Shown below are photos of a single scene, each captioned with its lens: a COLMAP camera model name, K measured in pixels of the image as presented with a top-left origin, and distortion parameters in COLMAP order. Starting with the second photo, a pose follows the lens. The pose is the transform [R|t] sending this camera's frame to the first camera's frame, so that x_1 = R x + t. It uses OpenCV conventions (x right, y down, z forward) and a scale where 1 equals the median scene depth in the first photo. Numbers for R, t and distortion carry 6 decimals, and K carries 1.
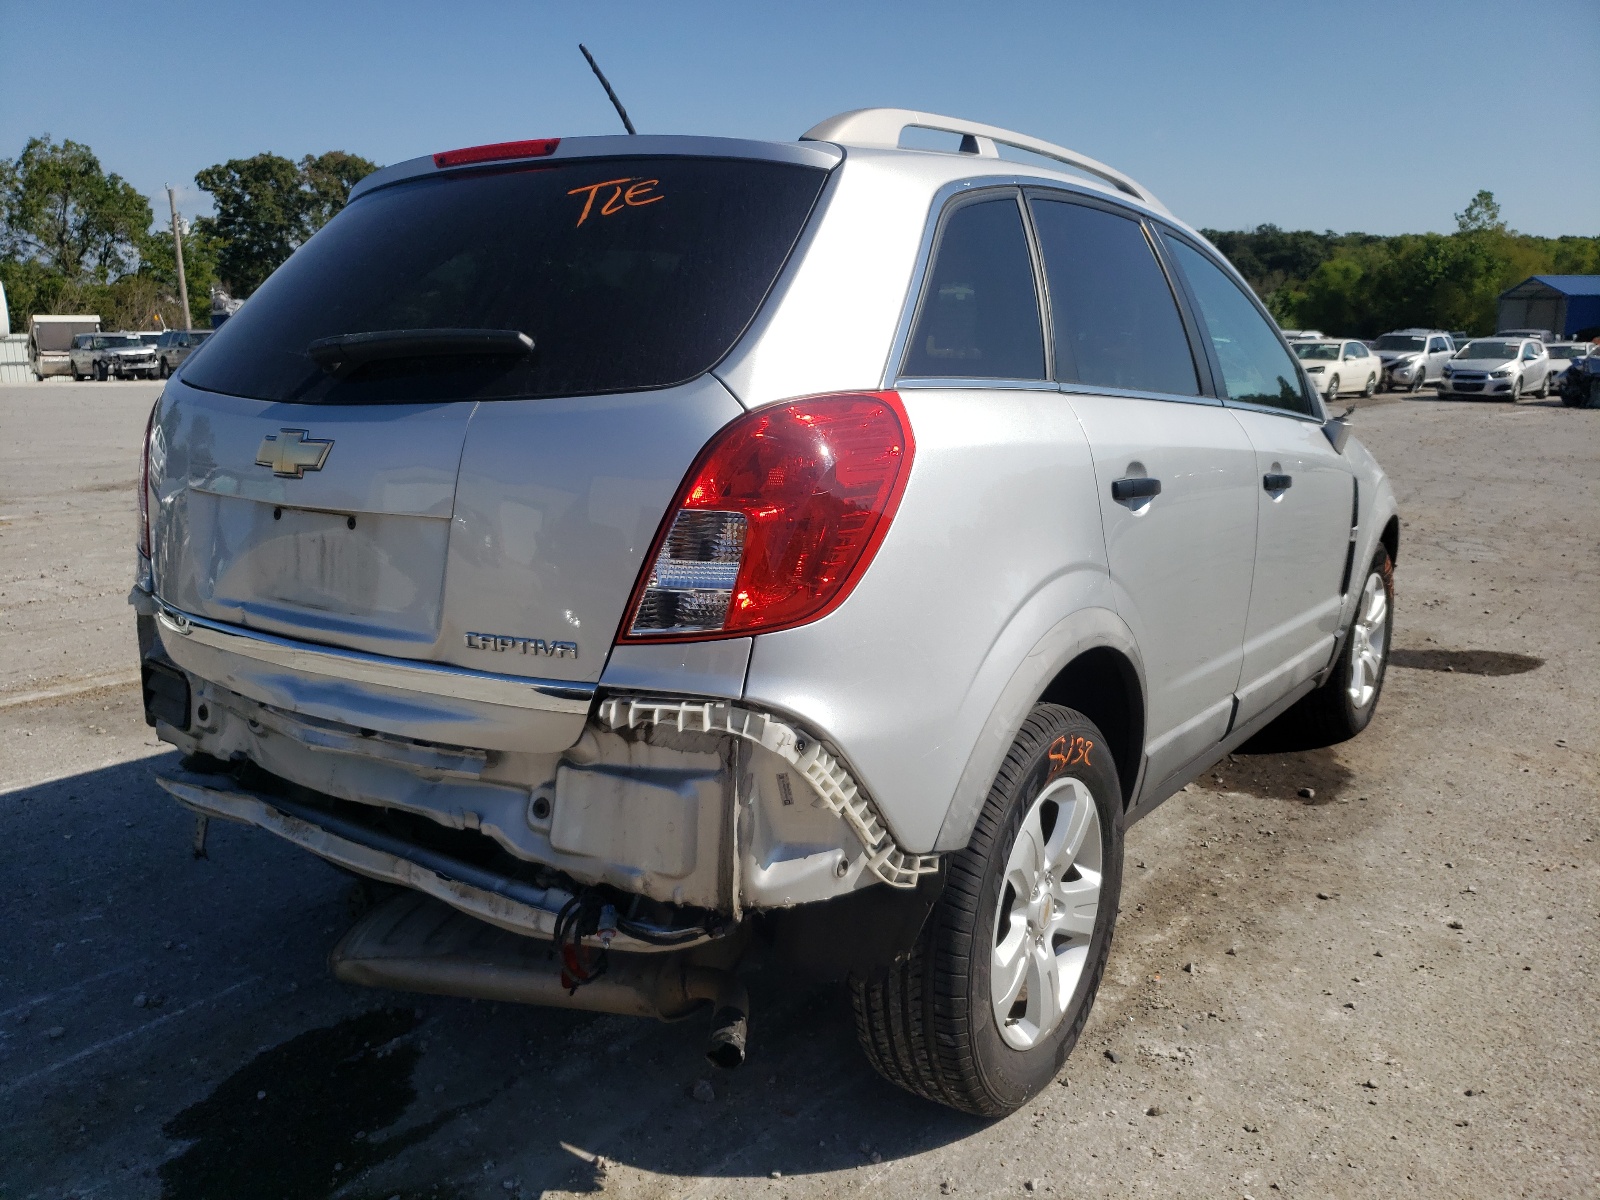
lens RADIAL K [[1189.7, 0, 801.7], [0, 1189.7, 611.5], [0, 0, 1]] dist [0.035123, -0.004577]
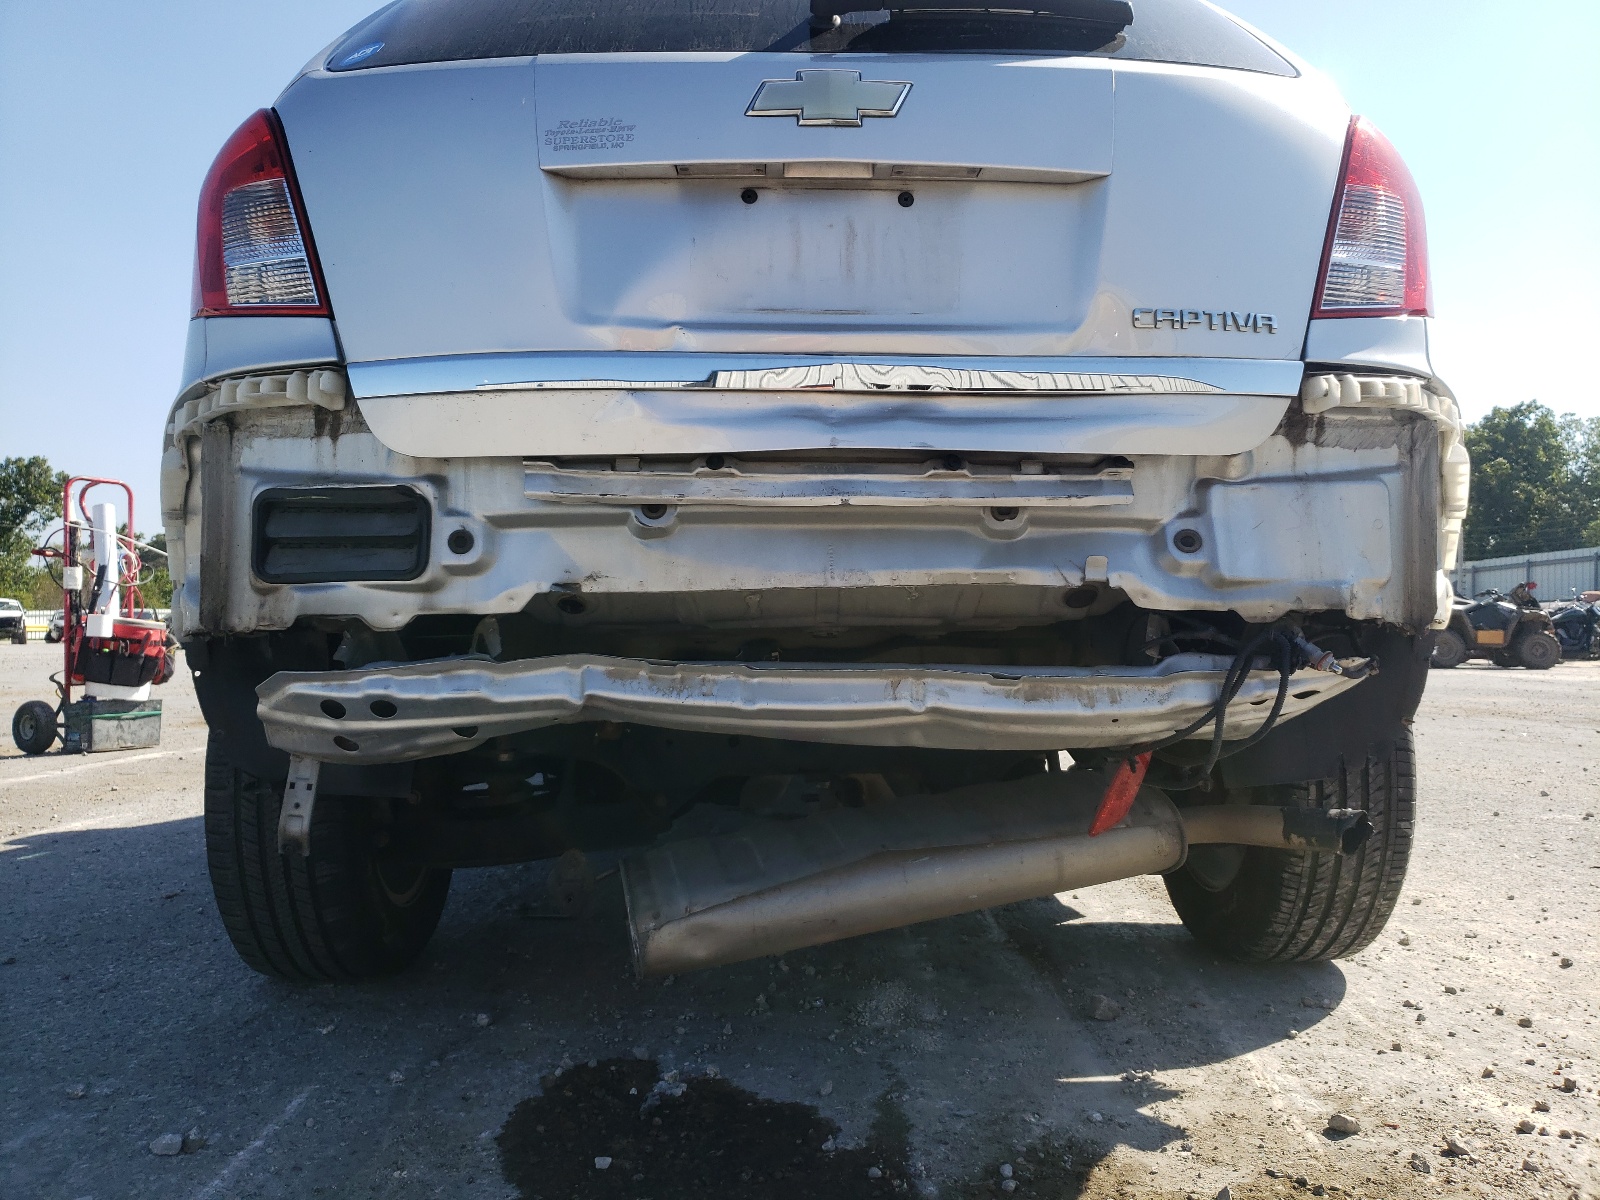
lens RADIAL K [[1189.7, 0, 794.6], [0, 1189.7, 588.5], [0, 0, 1]] dist [0.035123, -0.004577]
pose [[0.806777, 0.014117, 0.590687, -0.827898], [0.130799, 0.970644, -0.201847, 0.293989], [-0.576196, 0.240107, 0.781247, 0.469650]]
